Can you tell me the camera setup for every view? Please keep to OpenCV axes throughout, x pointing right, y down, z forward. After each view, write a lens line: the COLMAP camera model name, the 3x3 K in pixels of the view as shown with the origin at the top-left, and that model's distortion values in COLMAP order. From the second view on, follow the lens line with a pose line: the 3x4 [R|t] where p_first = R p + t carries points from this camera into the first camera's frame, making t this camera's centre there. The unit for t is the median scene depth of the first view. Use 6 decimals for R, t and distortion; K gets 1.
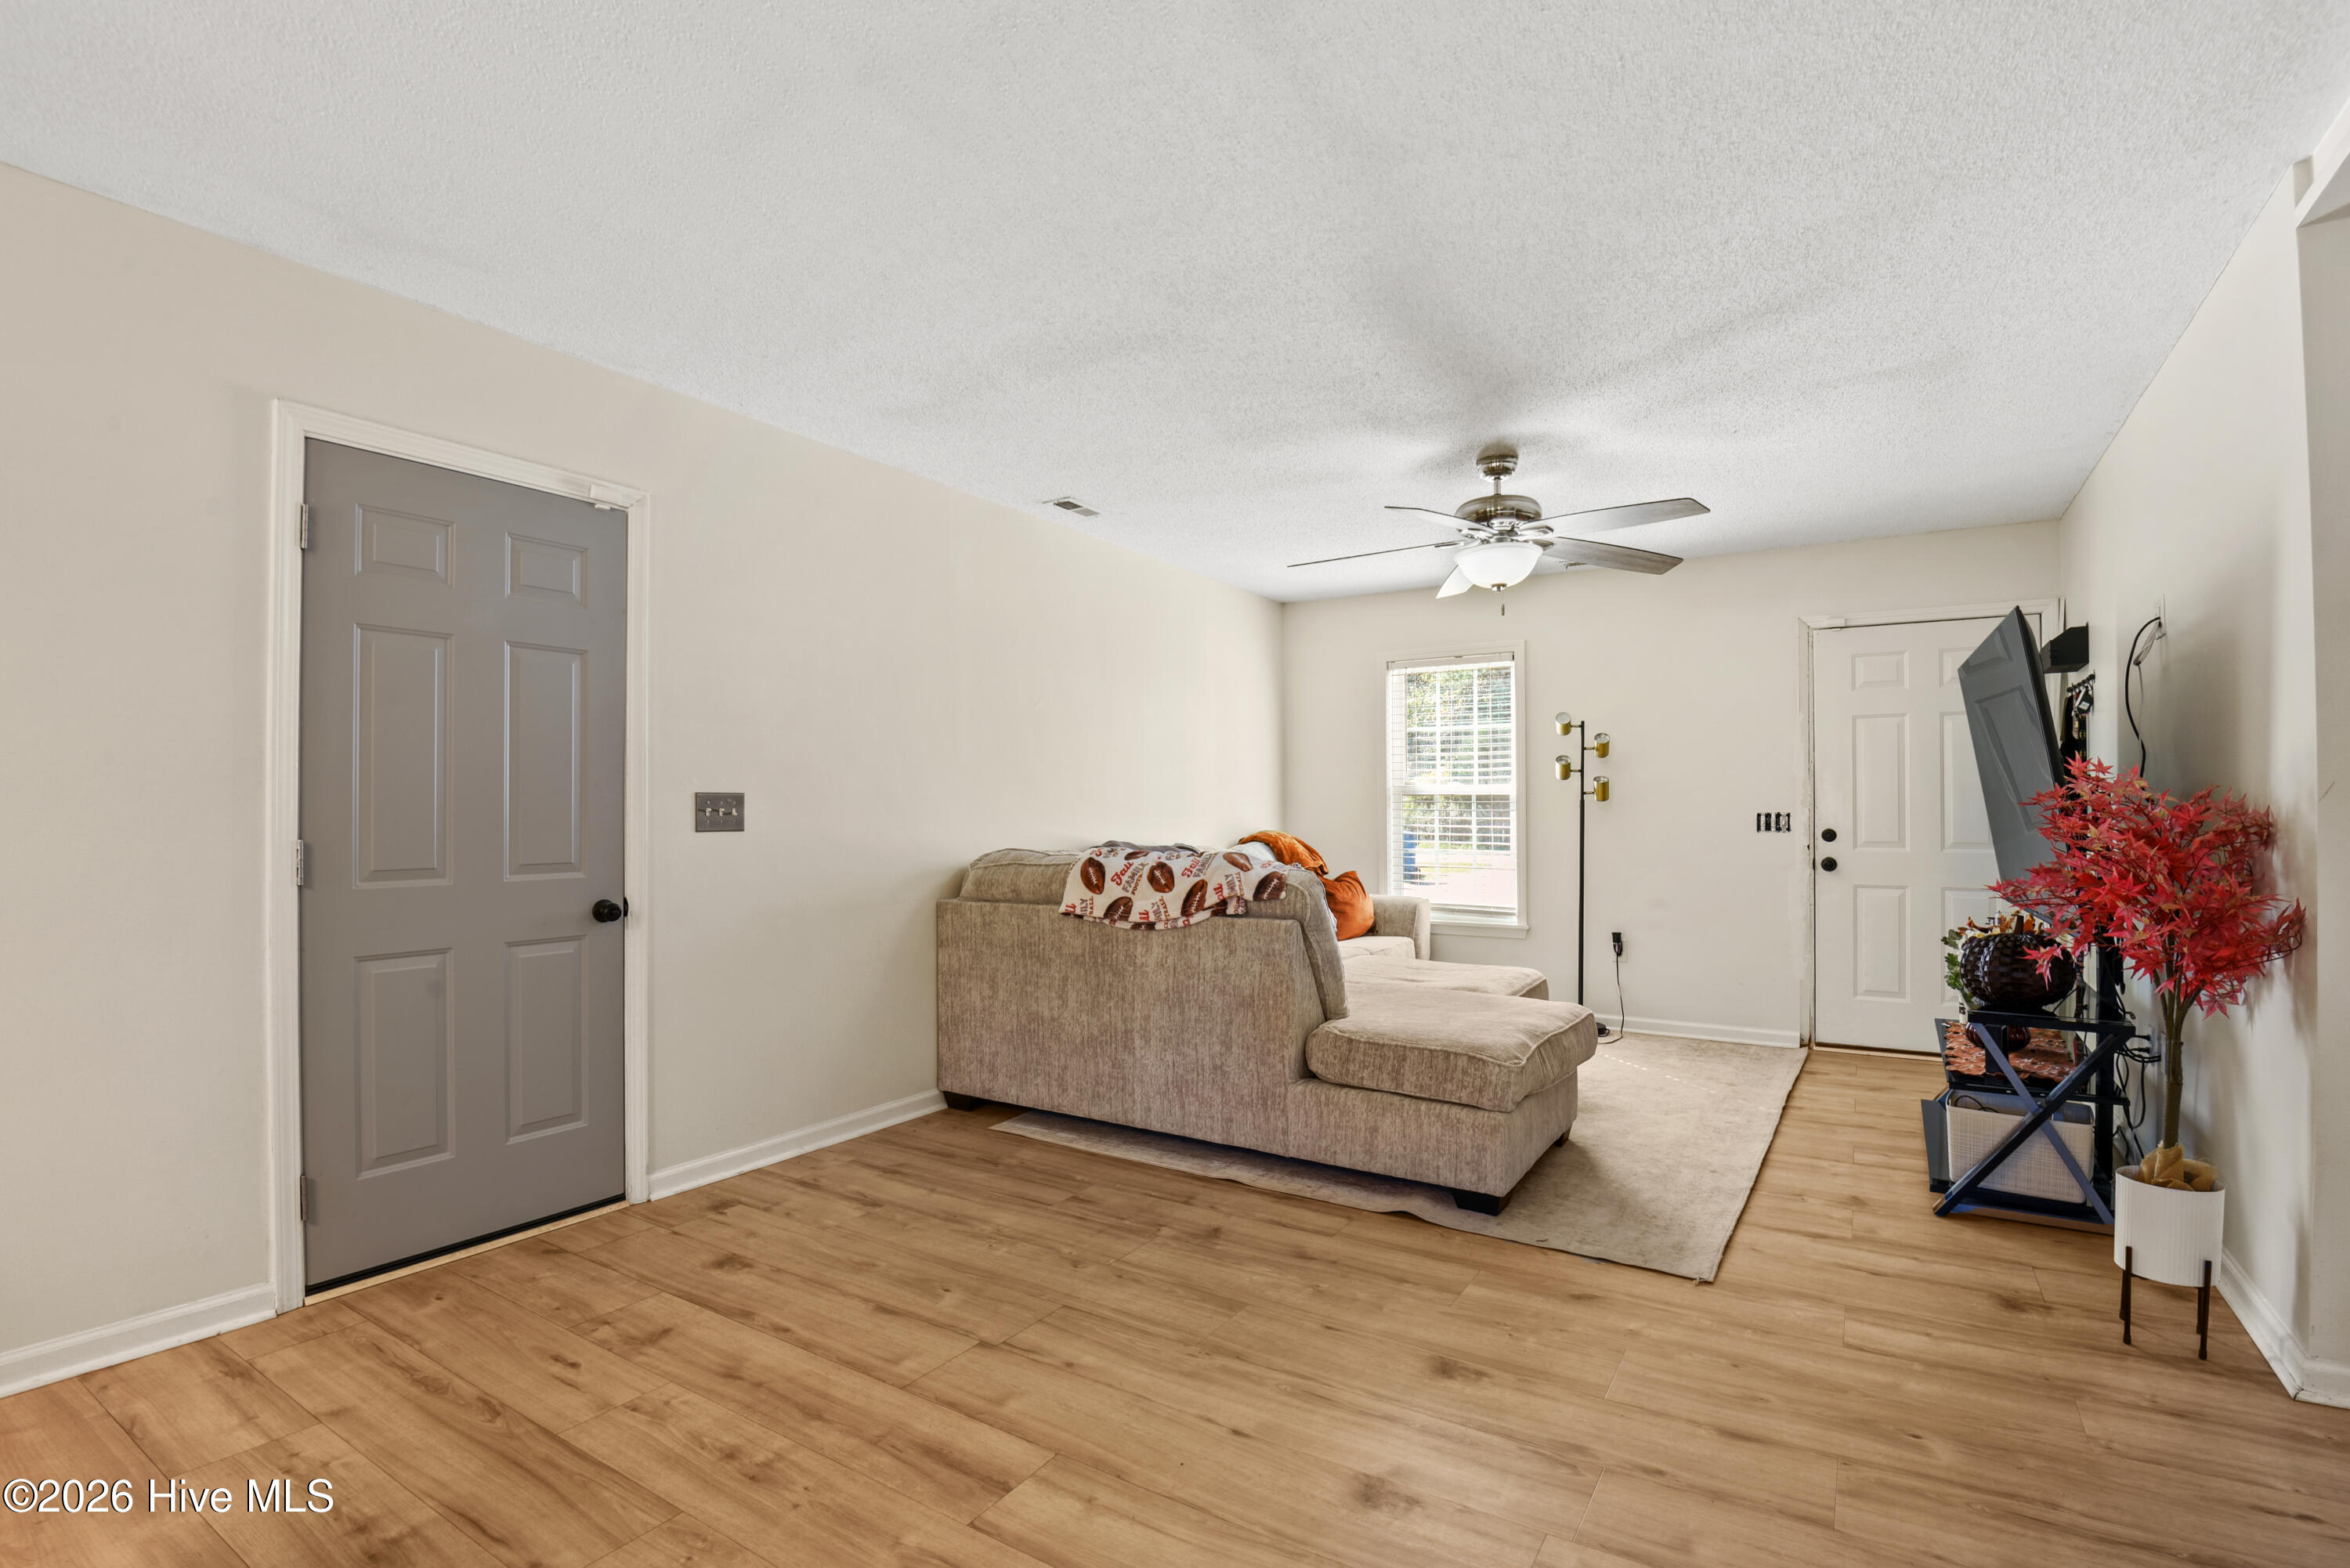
lens RADIAL K [[1115.2, 0, 1169.9], [0, 1115.2, 806.3], [0, 0, 1]] dist [-0.001359, -0.025938]
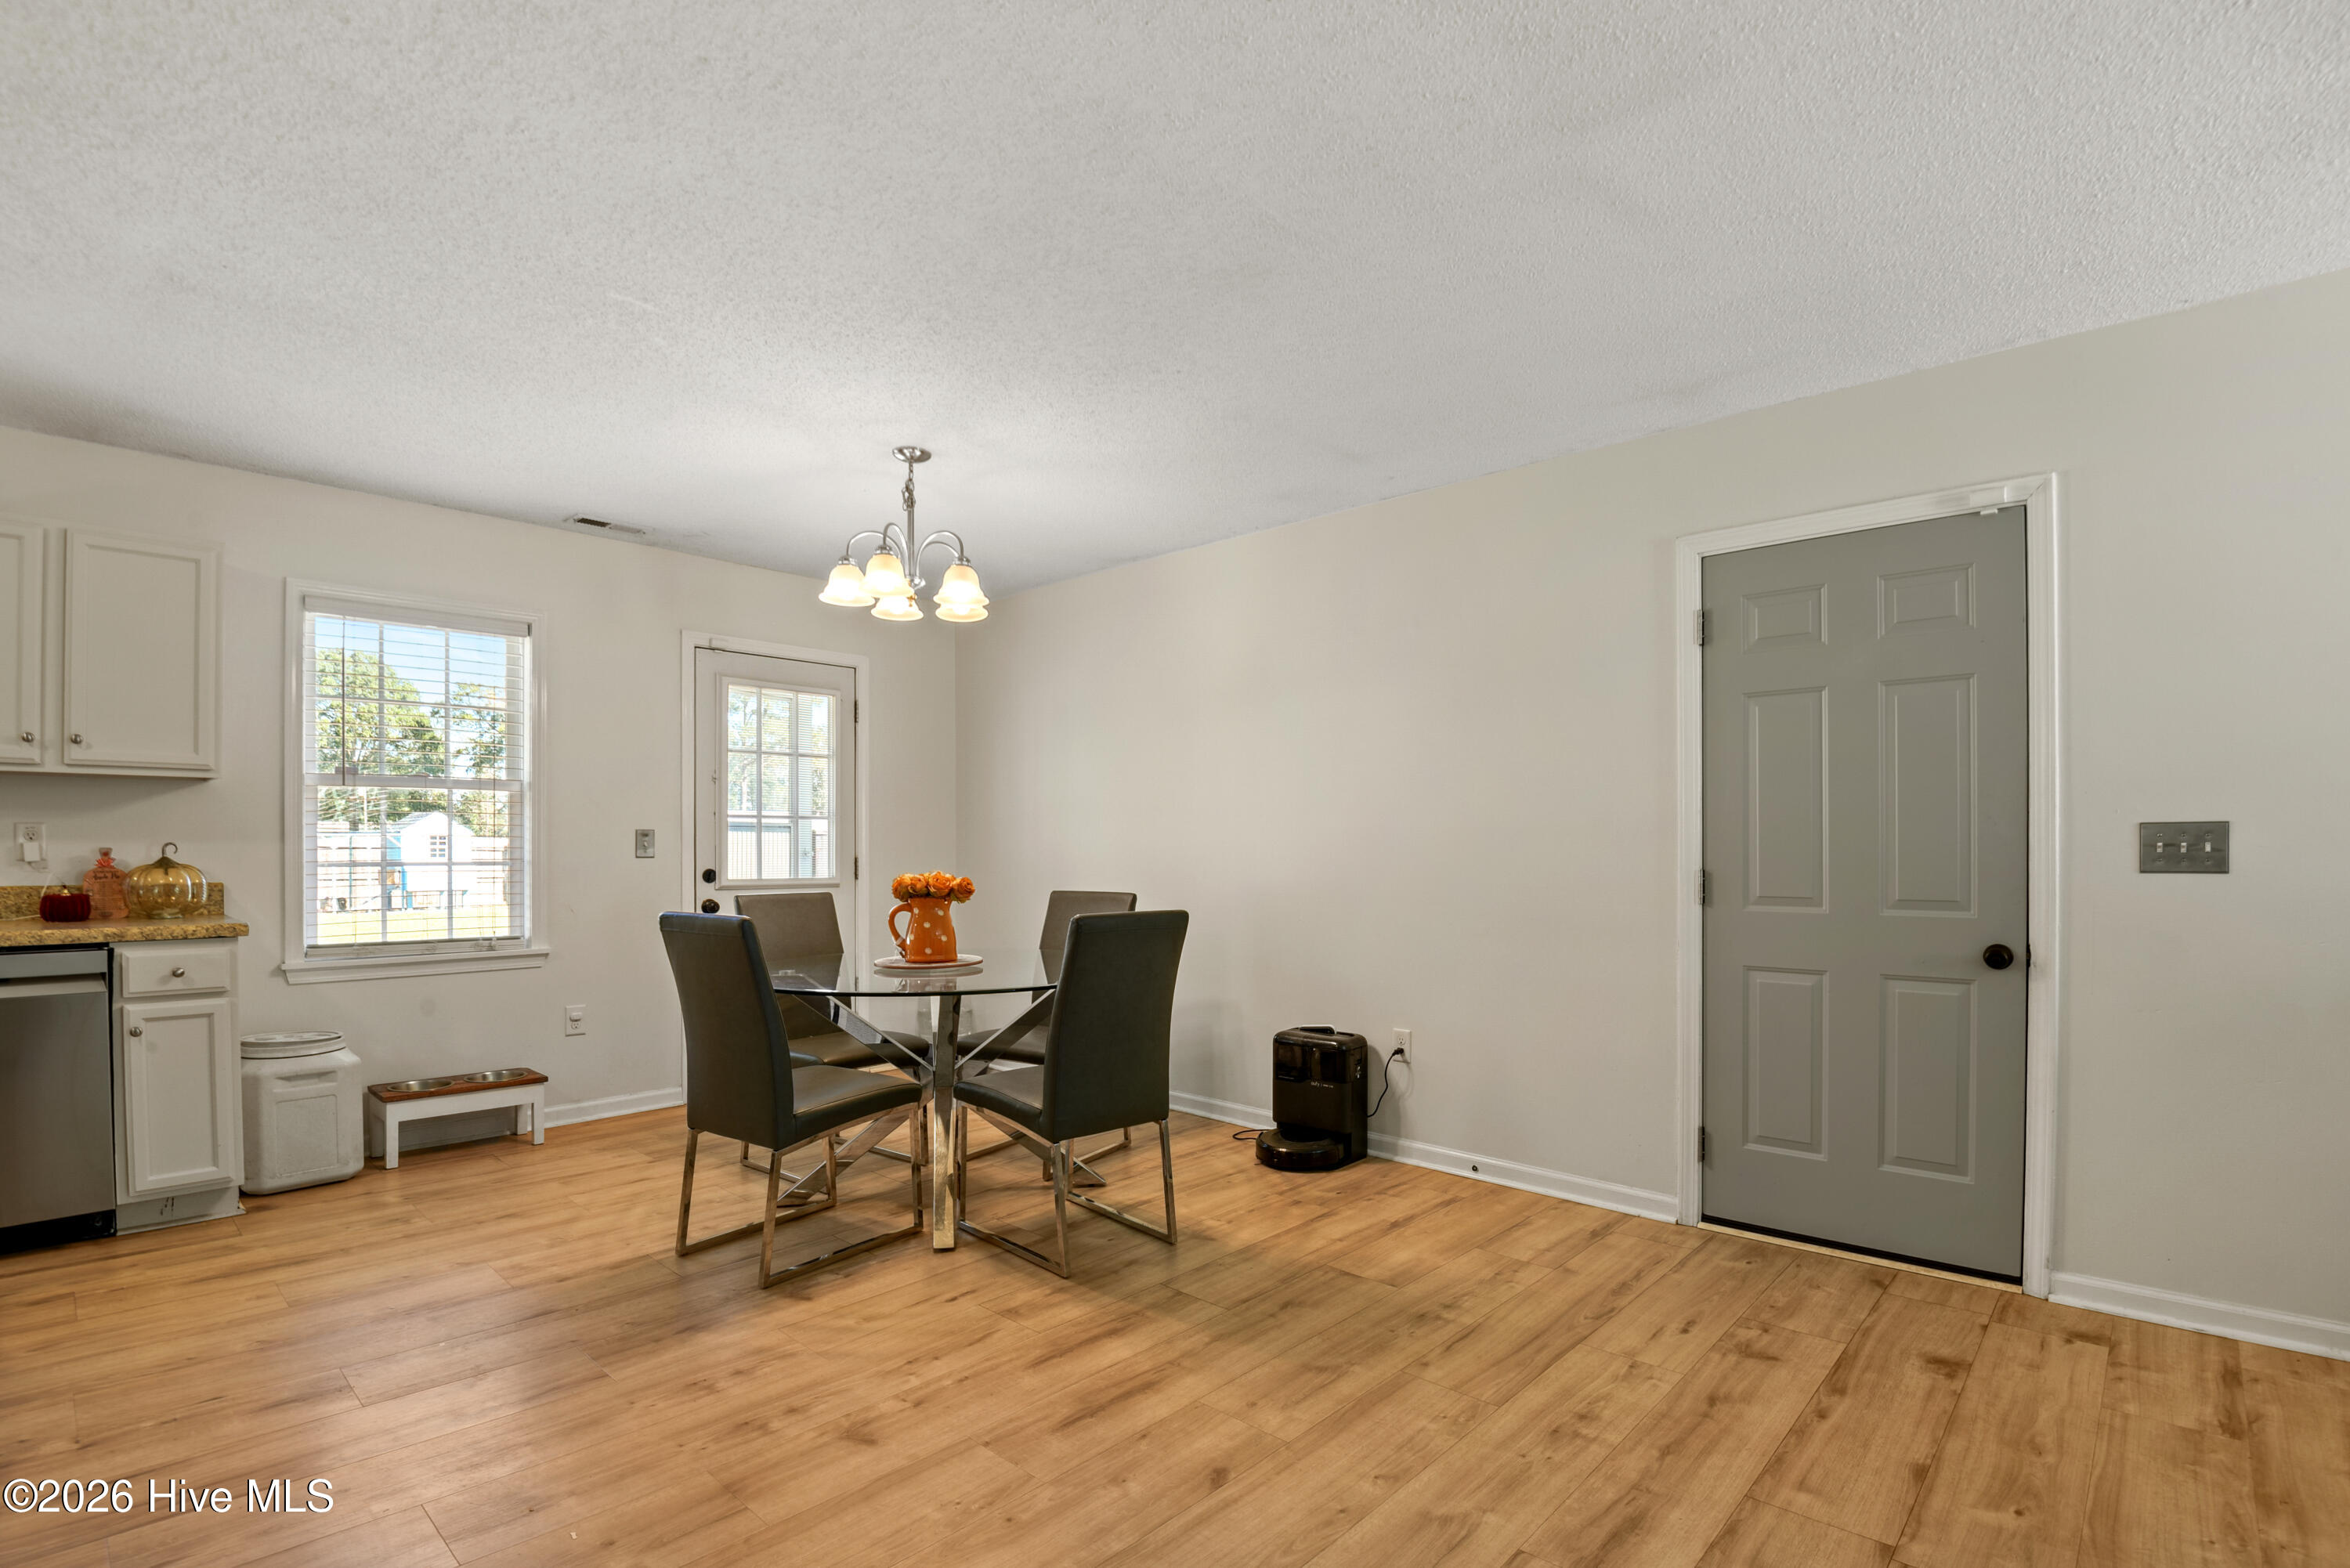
lens RADIAL K [[1112.5, 0, 1167.3], [0, 1112.5, 845.5], [0, 0, 1]] dist [-0.020497, -0.010212]
pose [[-0.183126, -0.004179, -0.983081, 0.590388], [0.003400, 0.999982, -0.004884, 0.006539], [0.983084, -0.004237, -0.183109, 0.594616]]
